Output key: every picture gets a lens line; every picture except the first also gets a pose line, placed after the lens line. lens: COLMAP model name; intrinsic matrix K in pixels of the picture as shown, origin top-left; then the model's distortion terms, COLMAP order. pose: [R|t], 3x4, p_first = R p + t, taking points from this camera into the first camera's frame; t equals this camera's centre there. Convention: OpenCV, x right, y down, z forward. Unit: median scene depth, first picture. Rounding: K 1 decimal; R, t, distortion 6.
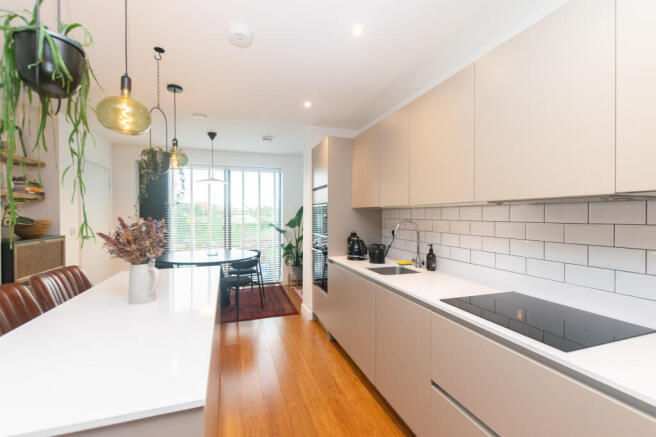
lens RADIAL K [[287.8, 0, 327.7], [0, 287.8, 212.1], [0, 0, 1]] dist [-0.000873, -0.000994]
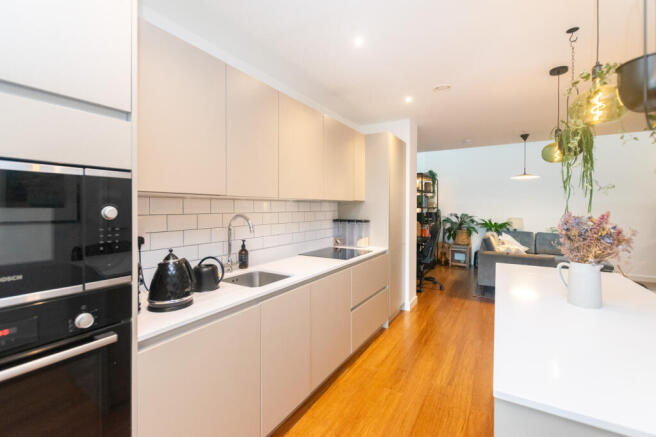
lens RADIAL K [[287.8, 0, 327.7], [0, 287.8, 212.1], [0, 0, 1]] dist [-0.000873, -0.000994]
pose [[-0.650900, -0.014309, 0.759029, -0.394213], [-0.008746, 0.999897, 0.011350, 0.008759], [-0.759113, 0.000750, -0.650958, 1.090338]]
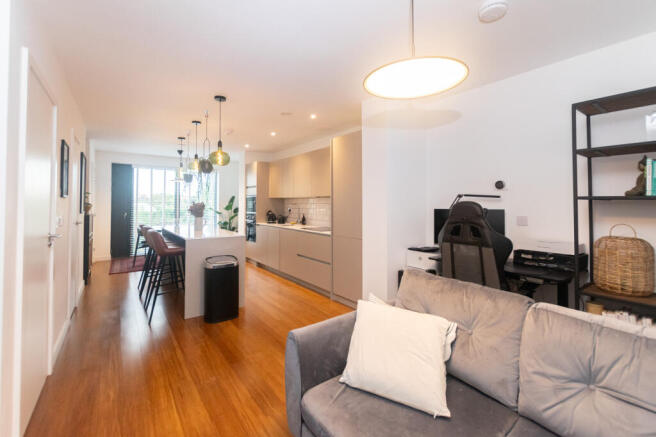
lens RADIAL K [[292.5, 0, 337.6], [0, 292.5, 205.1], [0, 0, 1]] dist [0.001099, -0.000106]
pose [[0.942840, -0.001843, 0.333240, -0.139850], [-0.003015, 0.999897, 0.014061, 0.004693], [-0.333231, -0.014262, 0.942737, -1.046777]]
